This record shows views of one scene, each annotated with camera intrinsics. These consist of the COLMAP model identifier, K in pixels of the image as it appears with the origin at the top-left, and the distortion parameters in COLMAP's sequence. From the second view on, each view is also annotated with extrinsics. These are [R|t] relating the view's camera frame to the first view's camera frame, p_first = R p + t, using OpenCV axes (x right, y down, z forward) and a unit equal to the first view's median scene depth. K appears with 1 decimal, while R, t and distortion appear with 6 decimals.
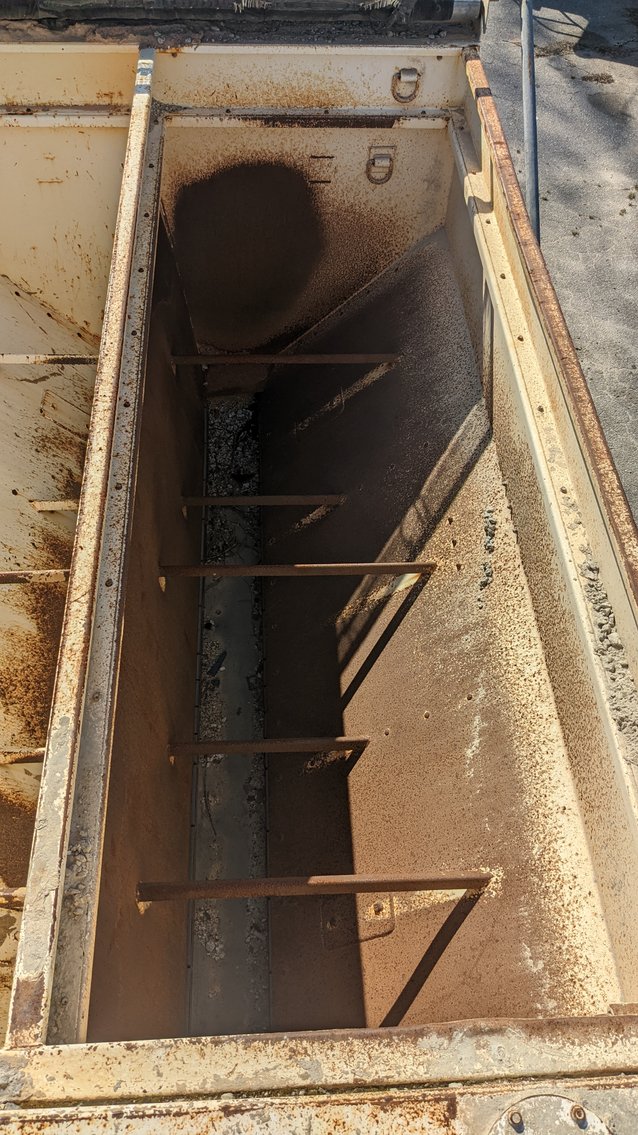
lens RADIAL K [[905.4, 0, 324.5], [0, 905.4, 565.9], [0, 0, 1]] dist [0.043839, -0.084190]
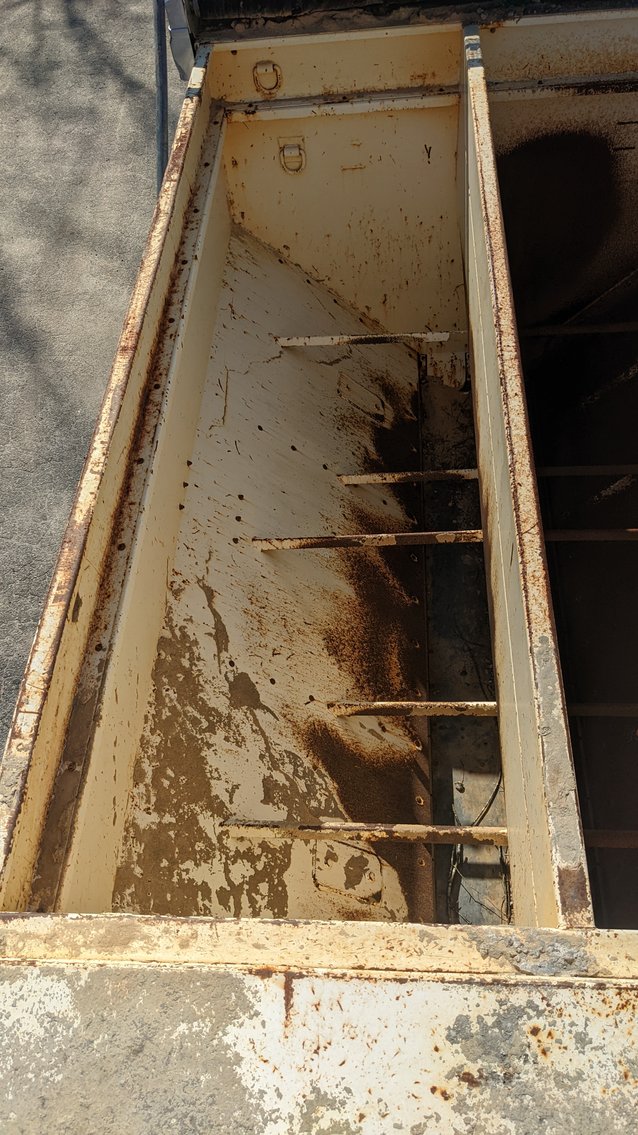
lens RADIAL K [[905.4, 0, 313.6], [0, 905.4, 579.9], [0, 0, 1]] dist [0.043839, -0.084190]
pose [[0.983686, 0.007408, -0.179744, -0.168602], [-0.006574, 0.999965, 0.005236, 0.046000], [0.179776, -0.003969, 0.983700, -0.034714]]
